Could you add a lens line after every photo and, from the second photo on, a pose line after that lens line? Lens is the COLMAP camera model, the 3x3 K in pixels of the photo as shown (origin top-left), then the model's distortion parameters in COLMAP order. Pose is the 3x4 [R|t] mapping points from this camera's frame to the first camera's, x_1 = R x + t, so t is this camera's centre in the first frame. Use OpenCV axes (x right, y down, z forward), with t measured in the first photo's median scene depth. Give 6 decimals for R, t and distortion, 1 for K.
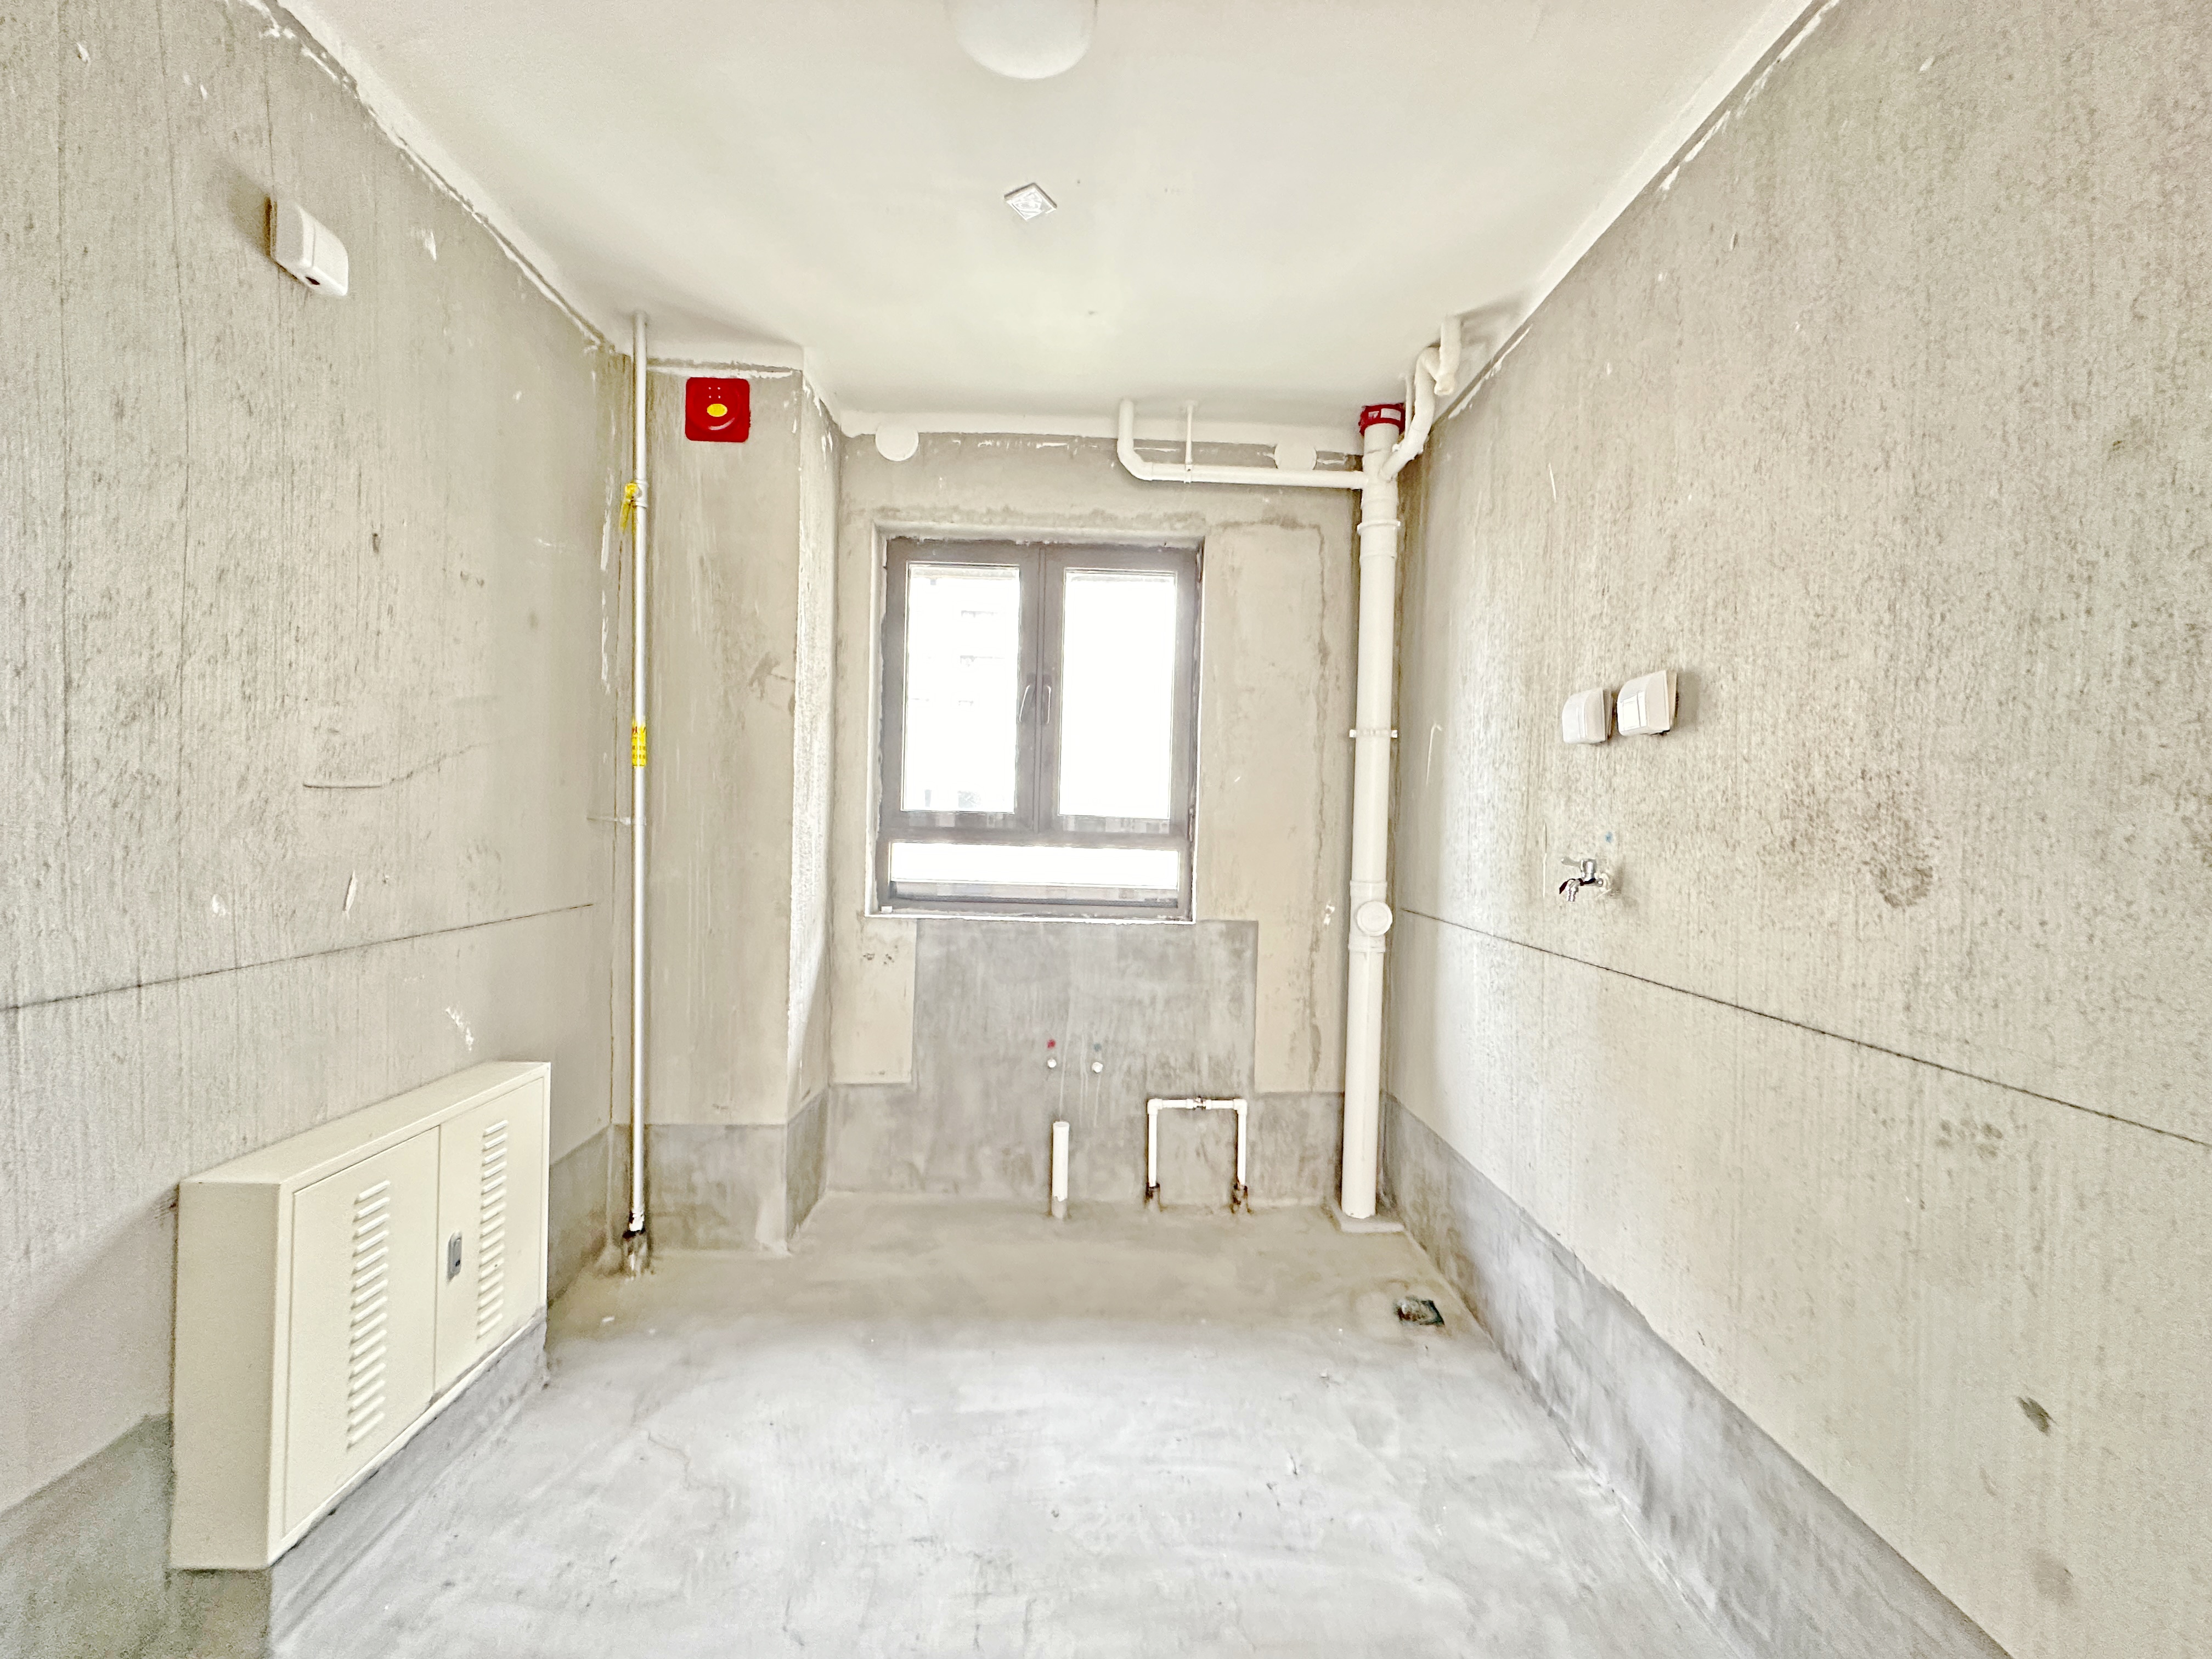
lens RADIAL K [[889.7, 0, 1092.5], [0, 889.7, 828.7], [0, 0, 1]] dist [0.000098, -0.000231]
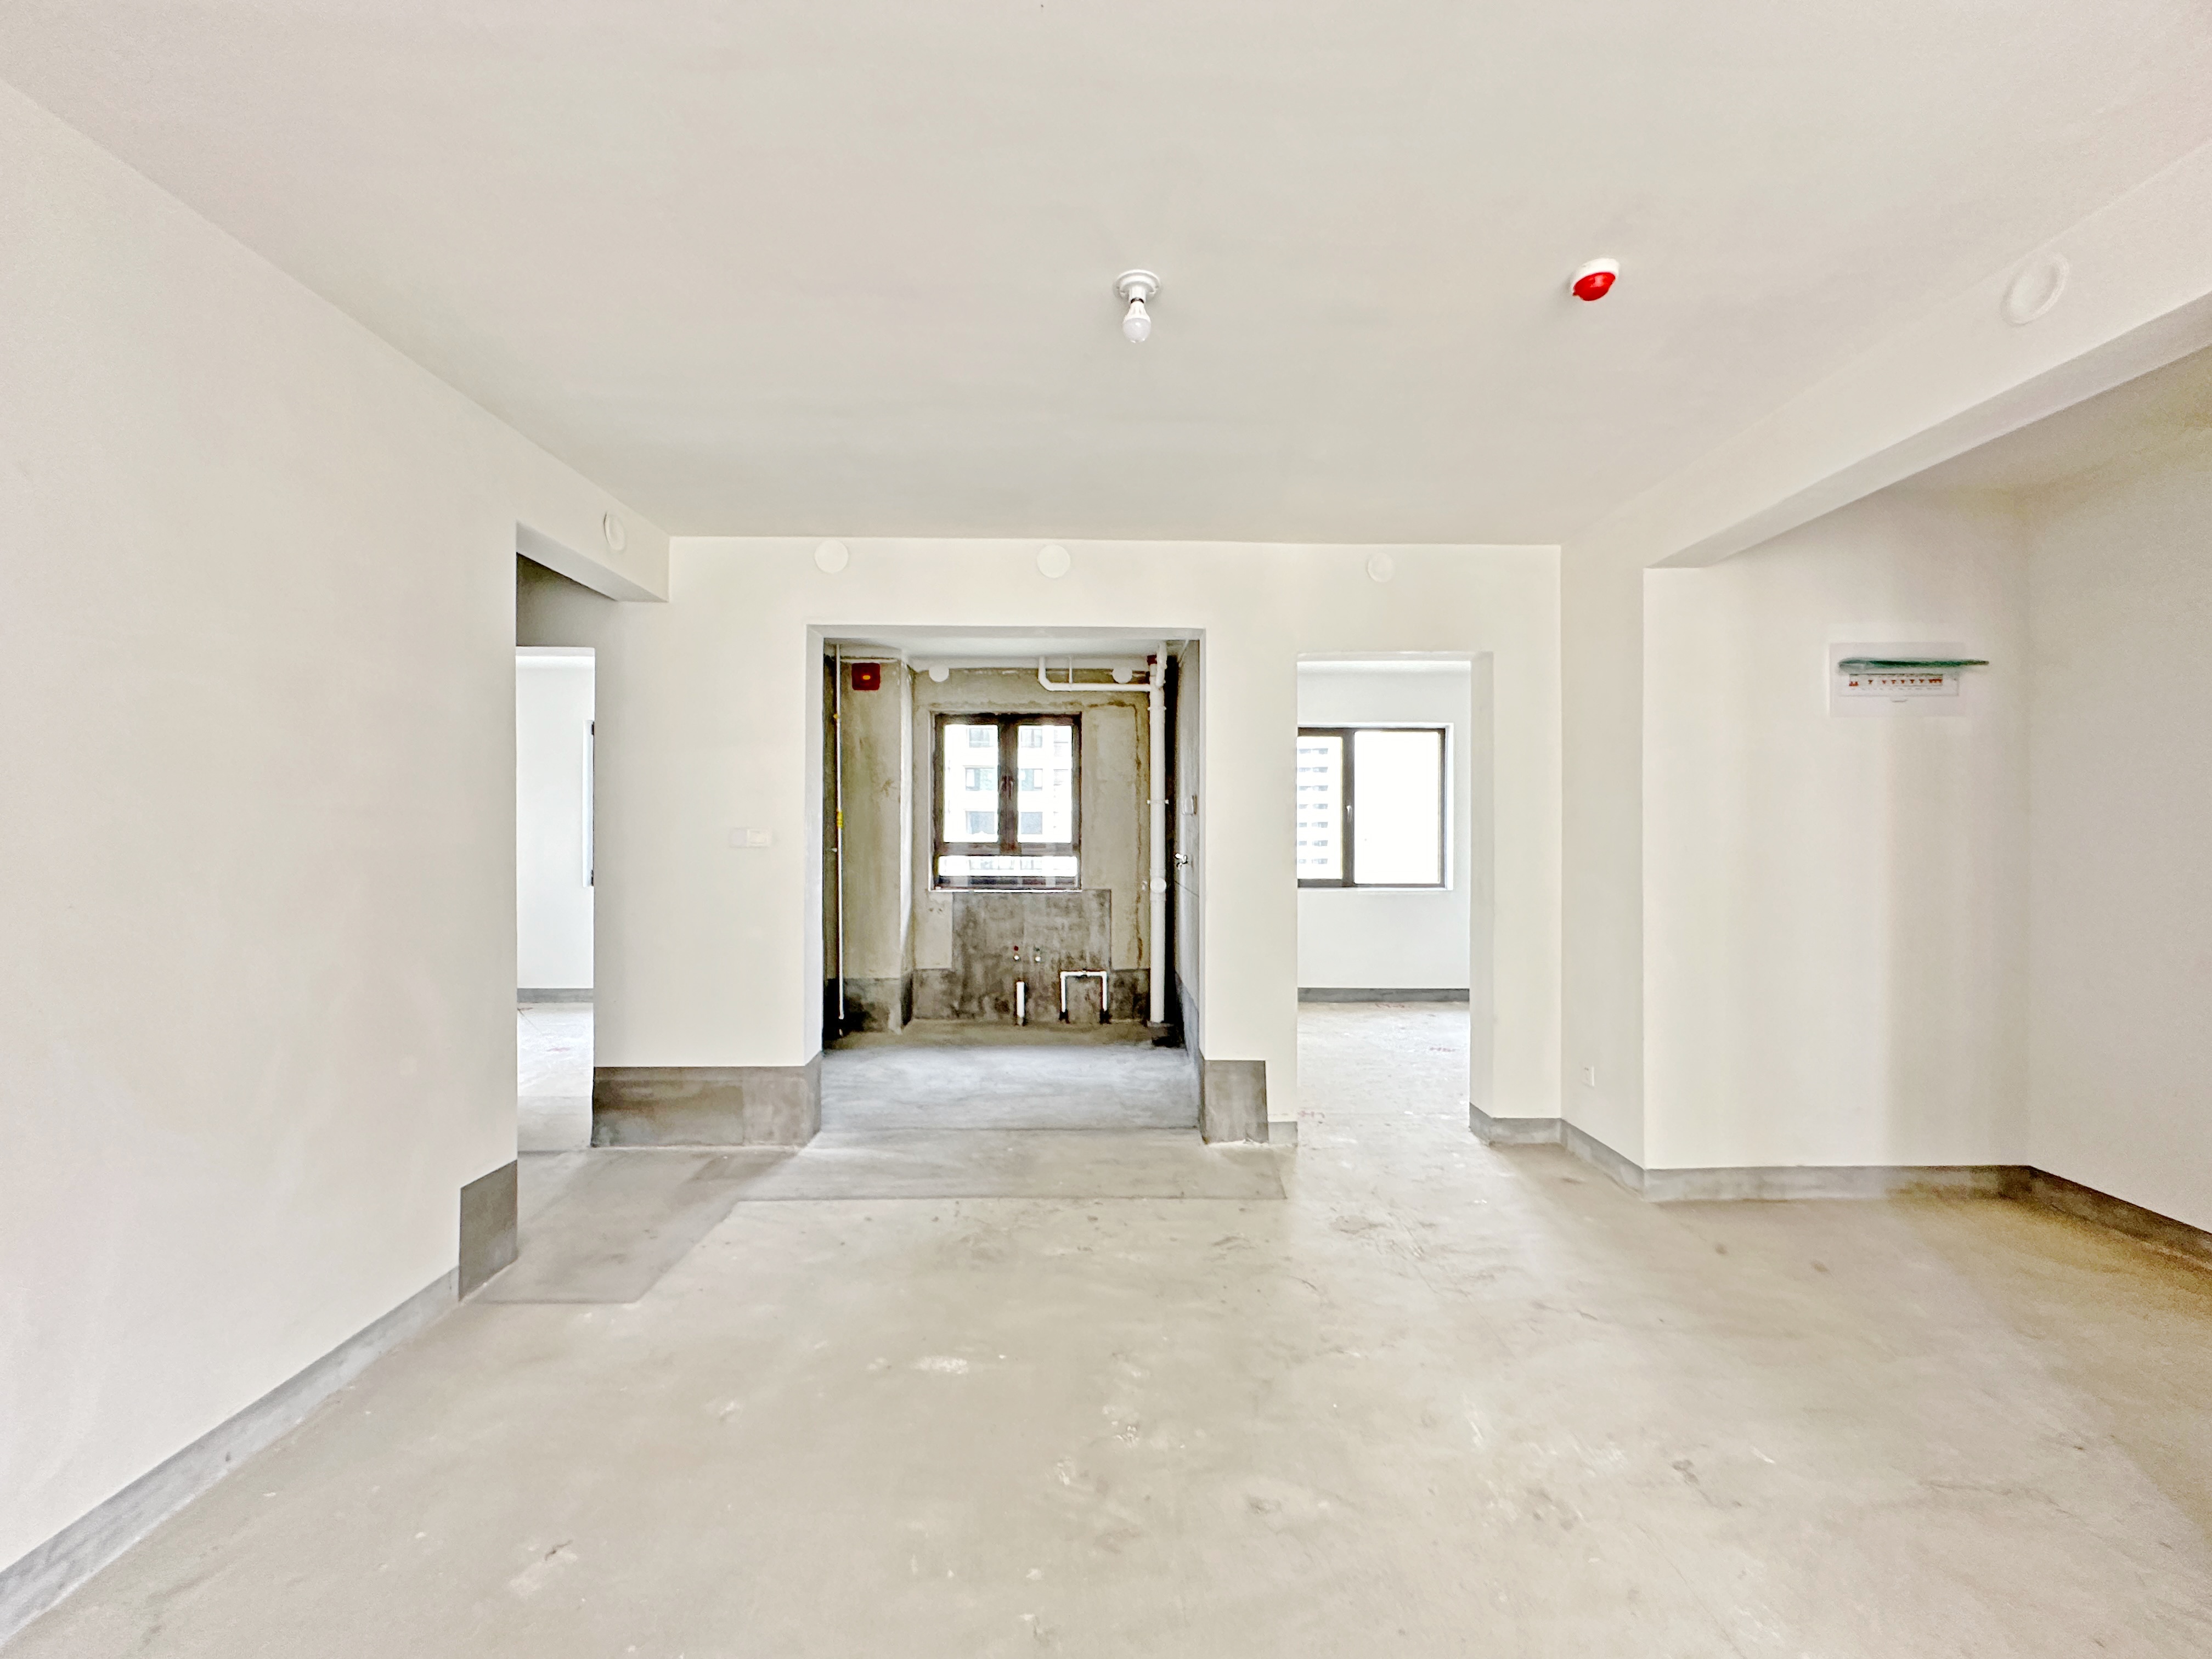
lens RADIAL K [[889.7, 0, 1085.1], [0, 889.7, 829.5], [0, 0, 1]] dist [0.000098, -0.000231]
pose [[0.999361, -0.025198, -0.025352, 0.182246], [0.024776, 0.999552, -0.016818, -0.005178], [0.025764, 0.016179, 0.999537, -1.151186]]
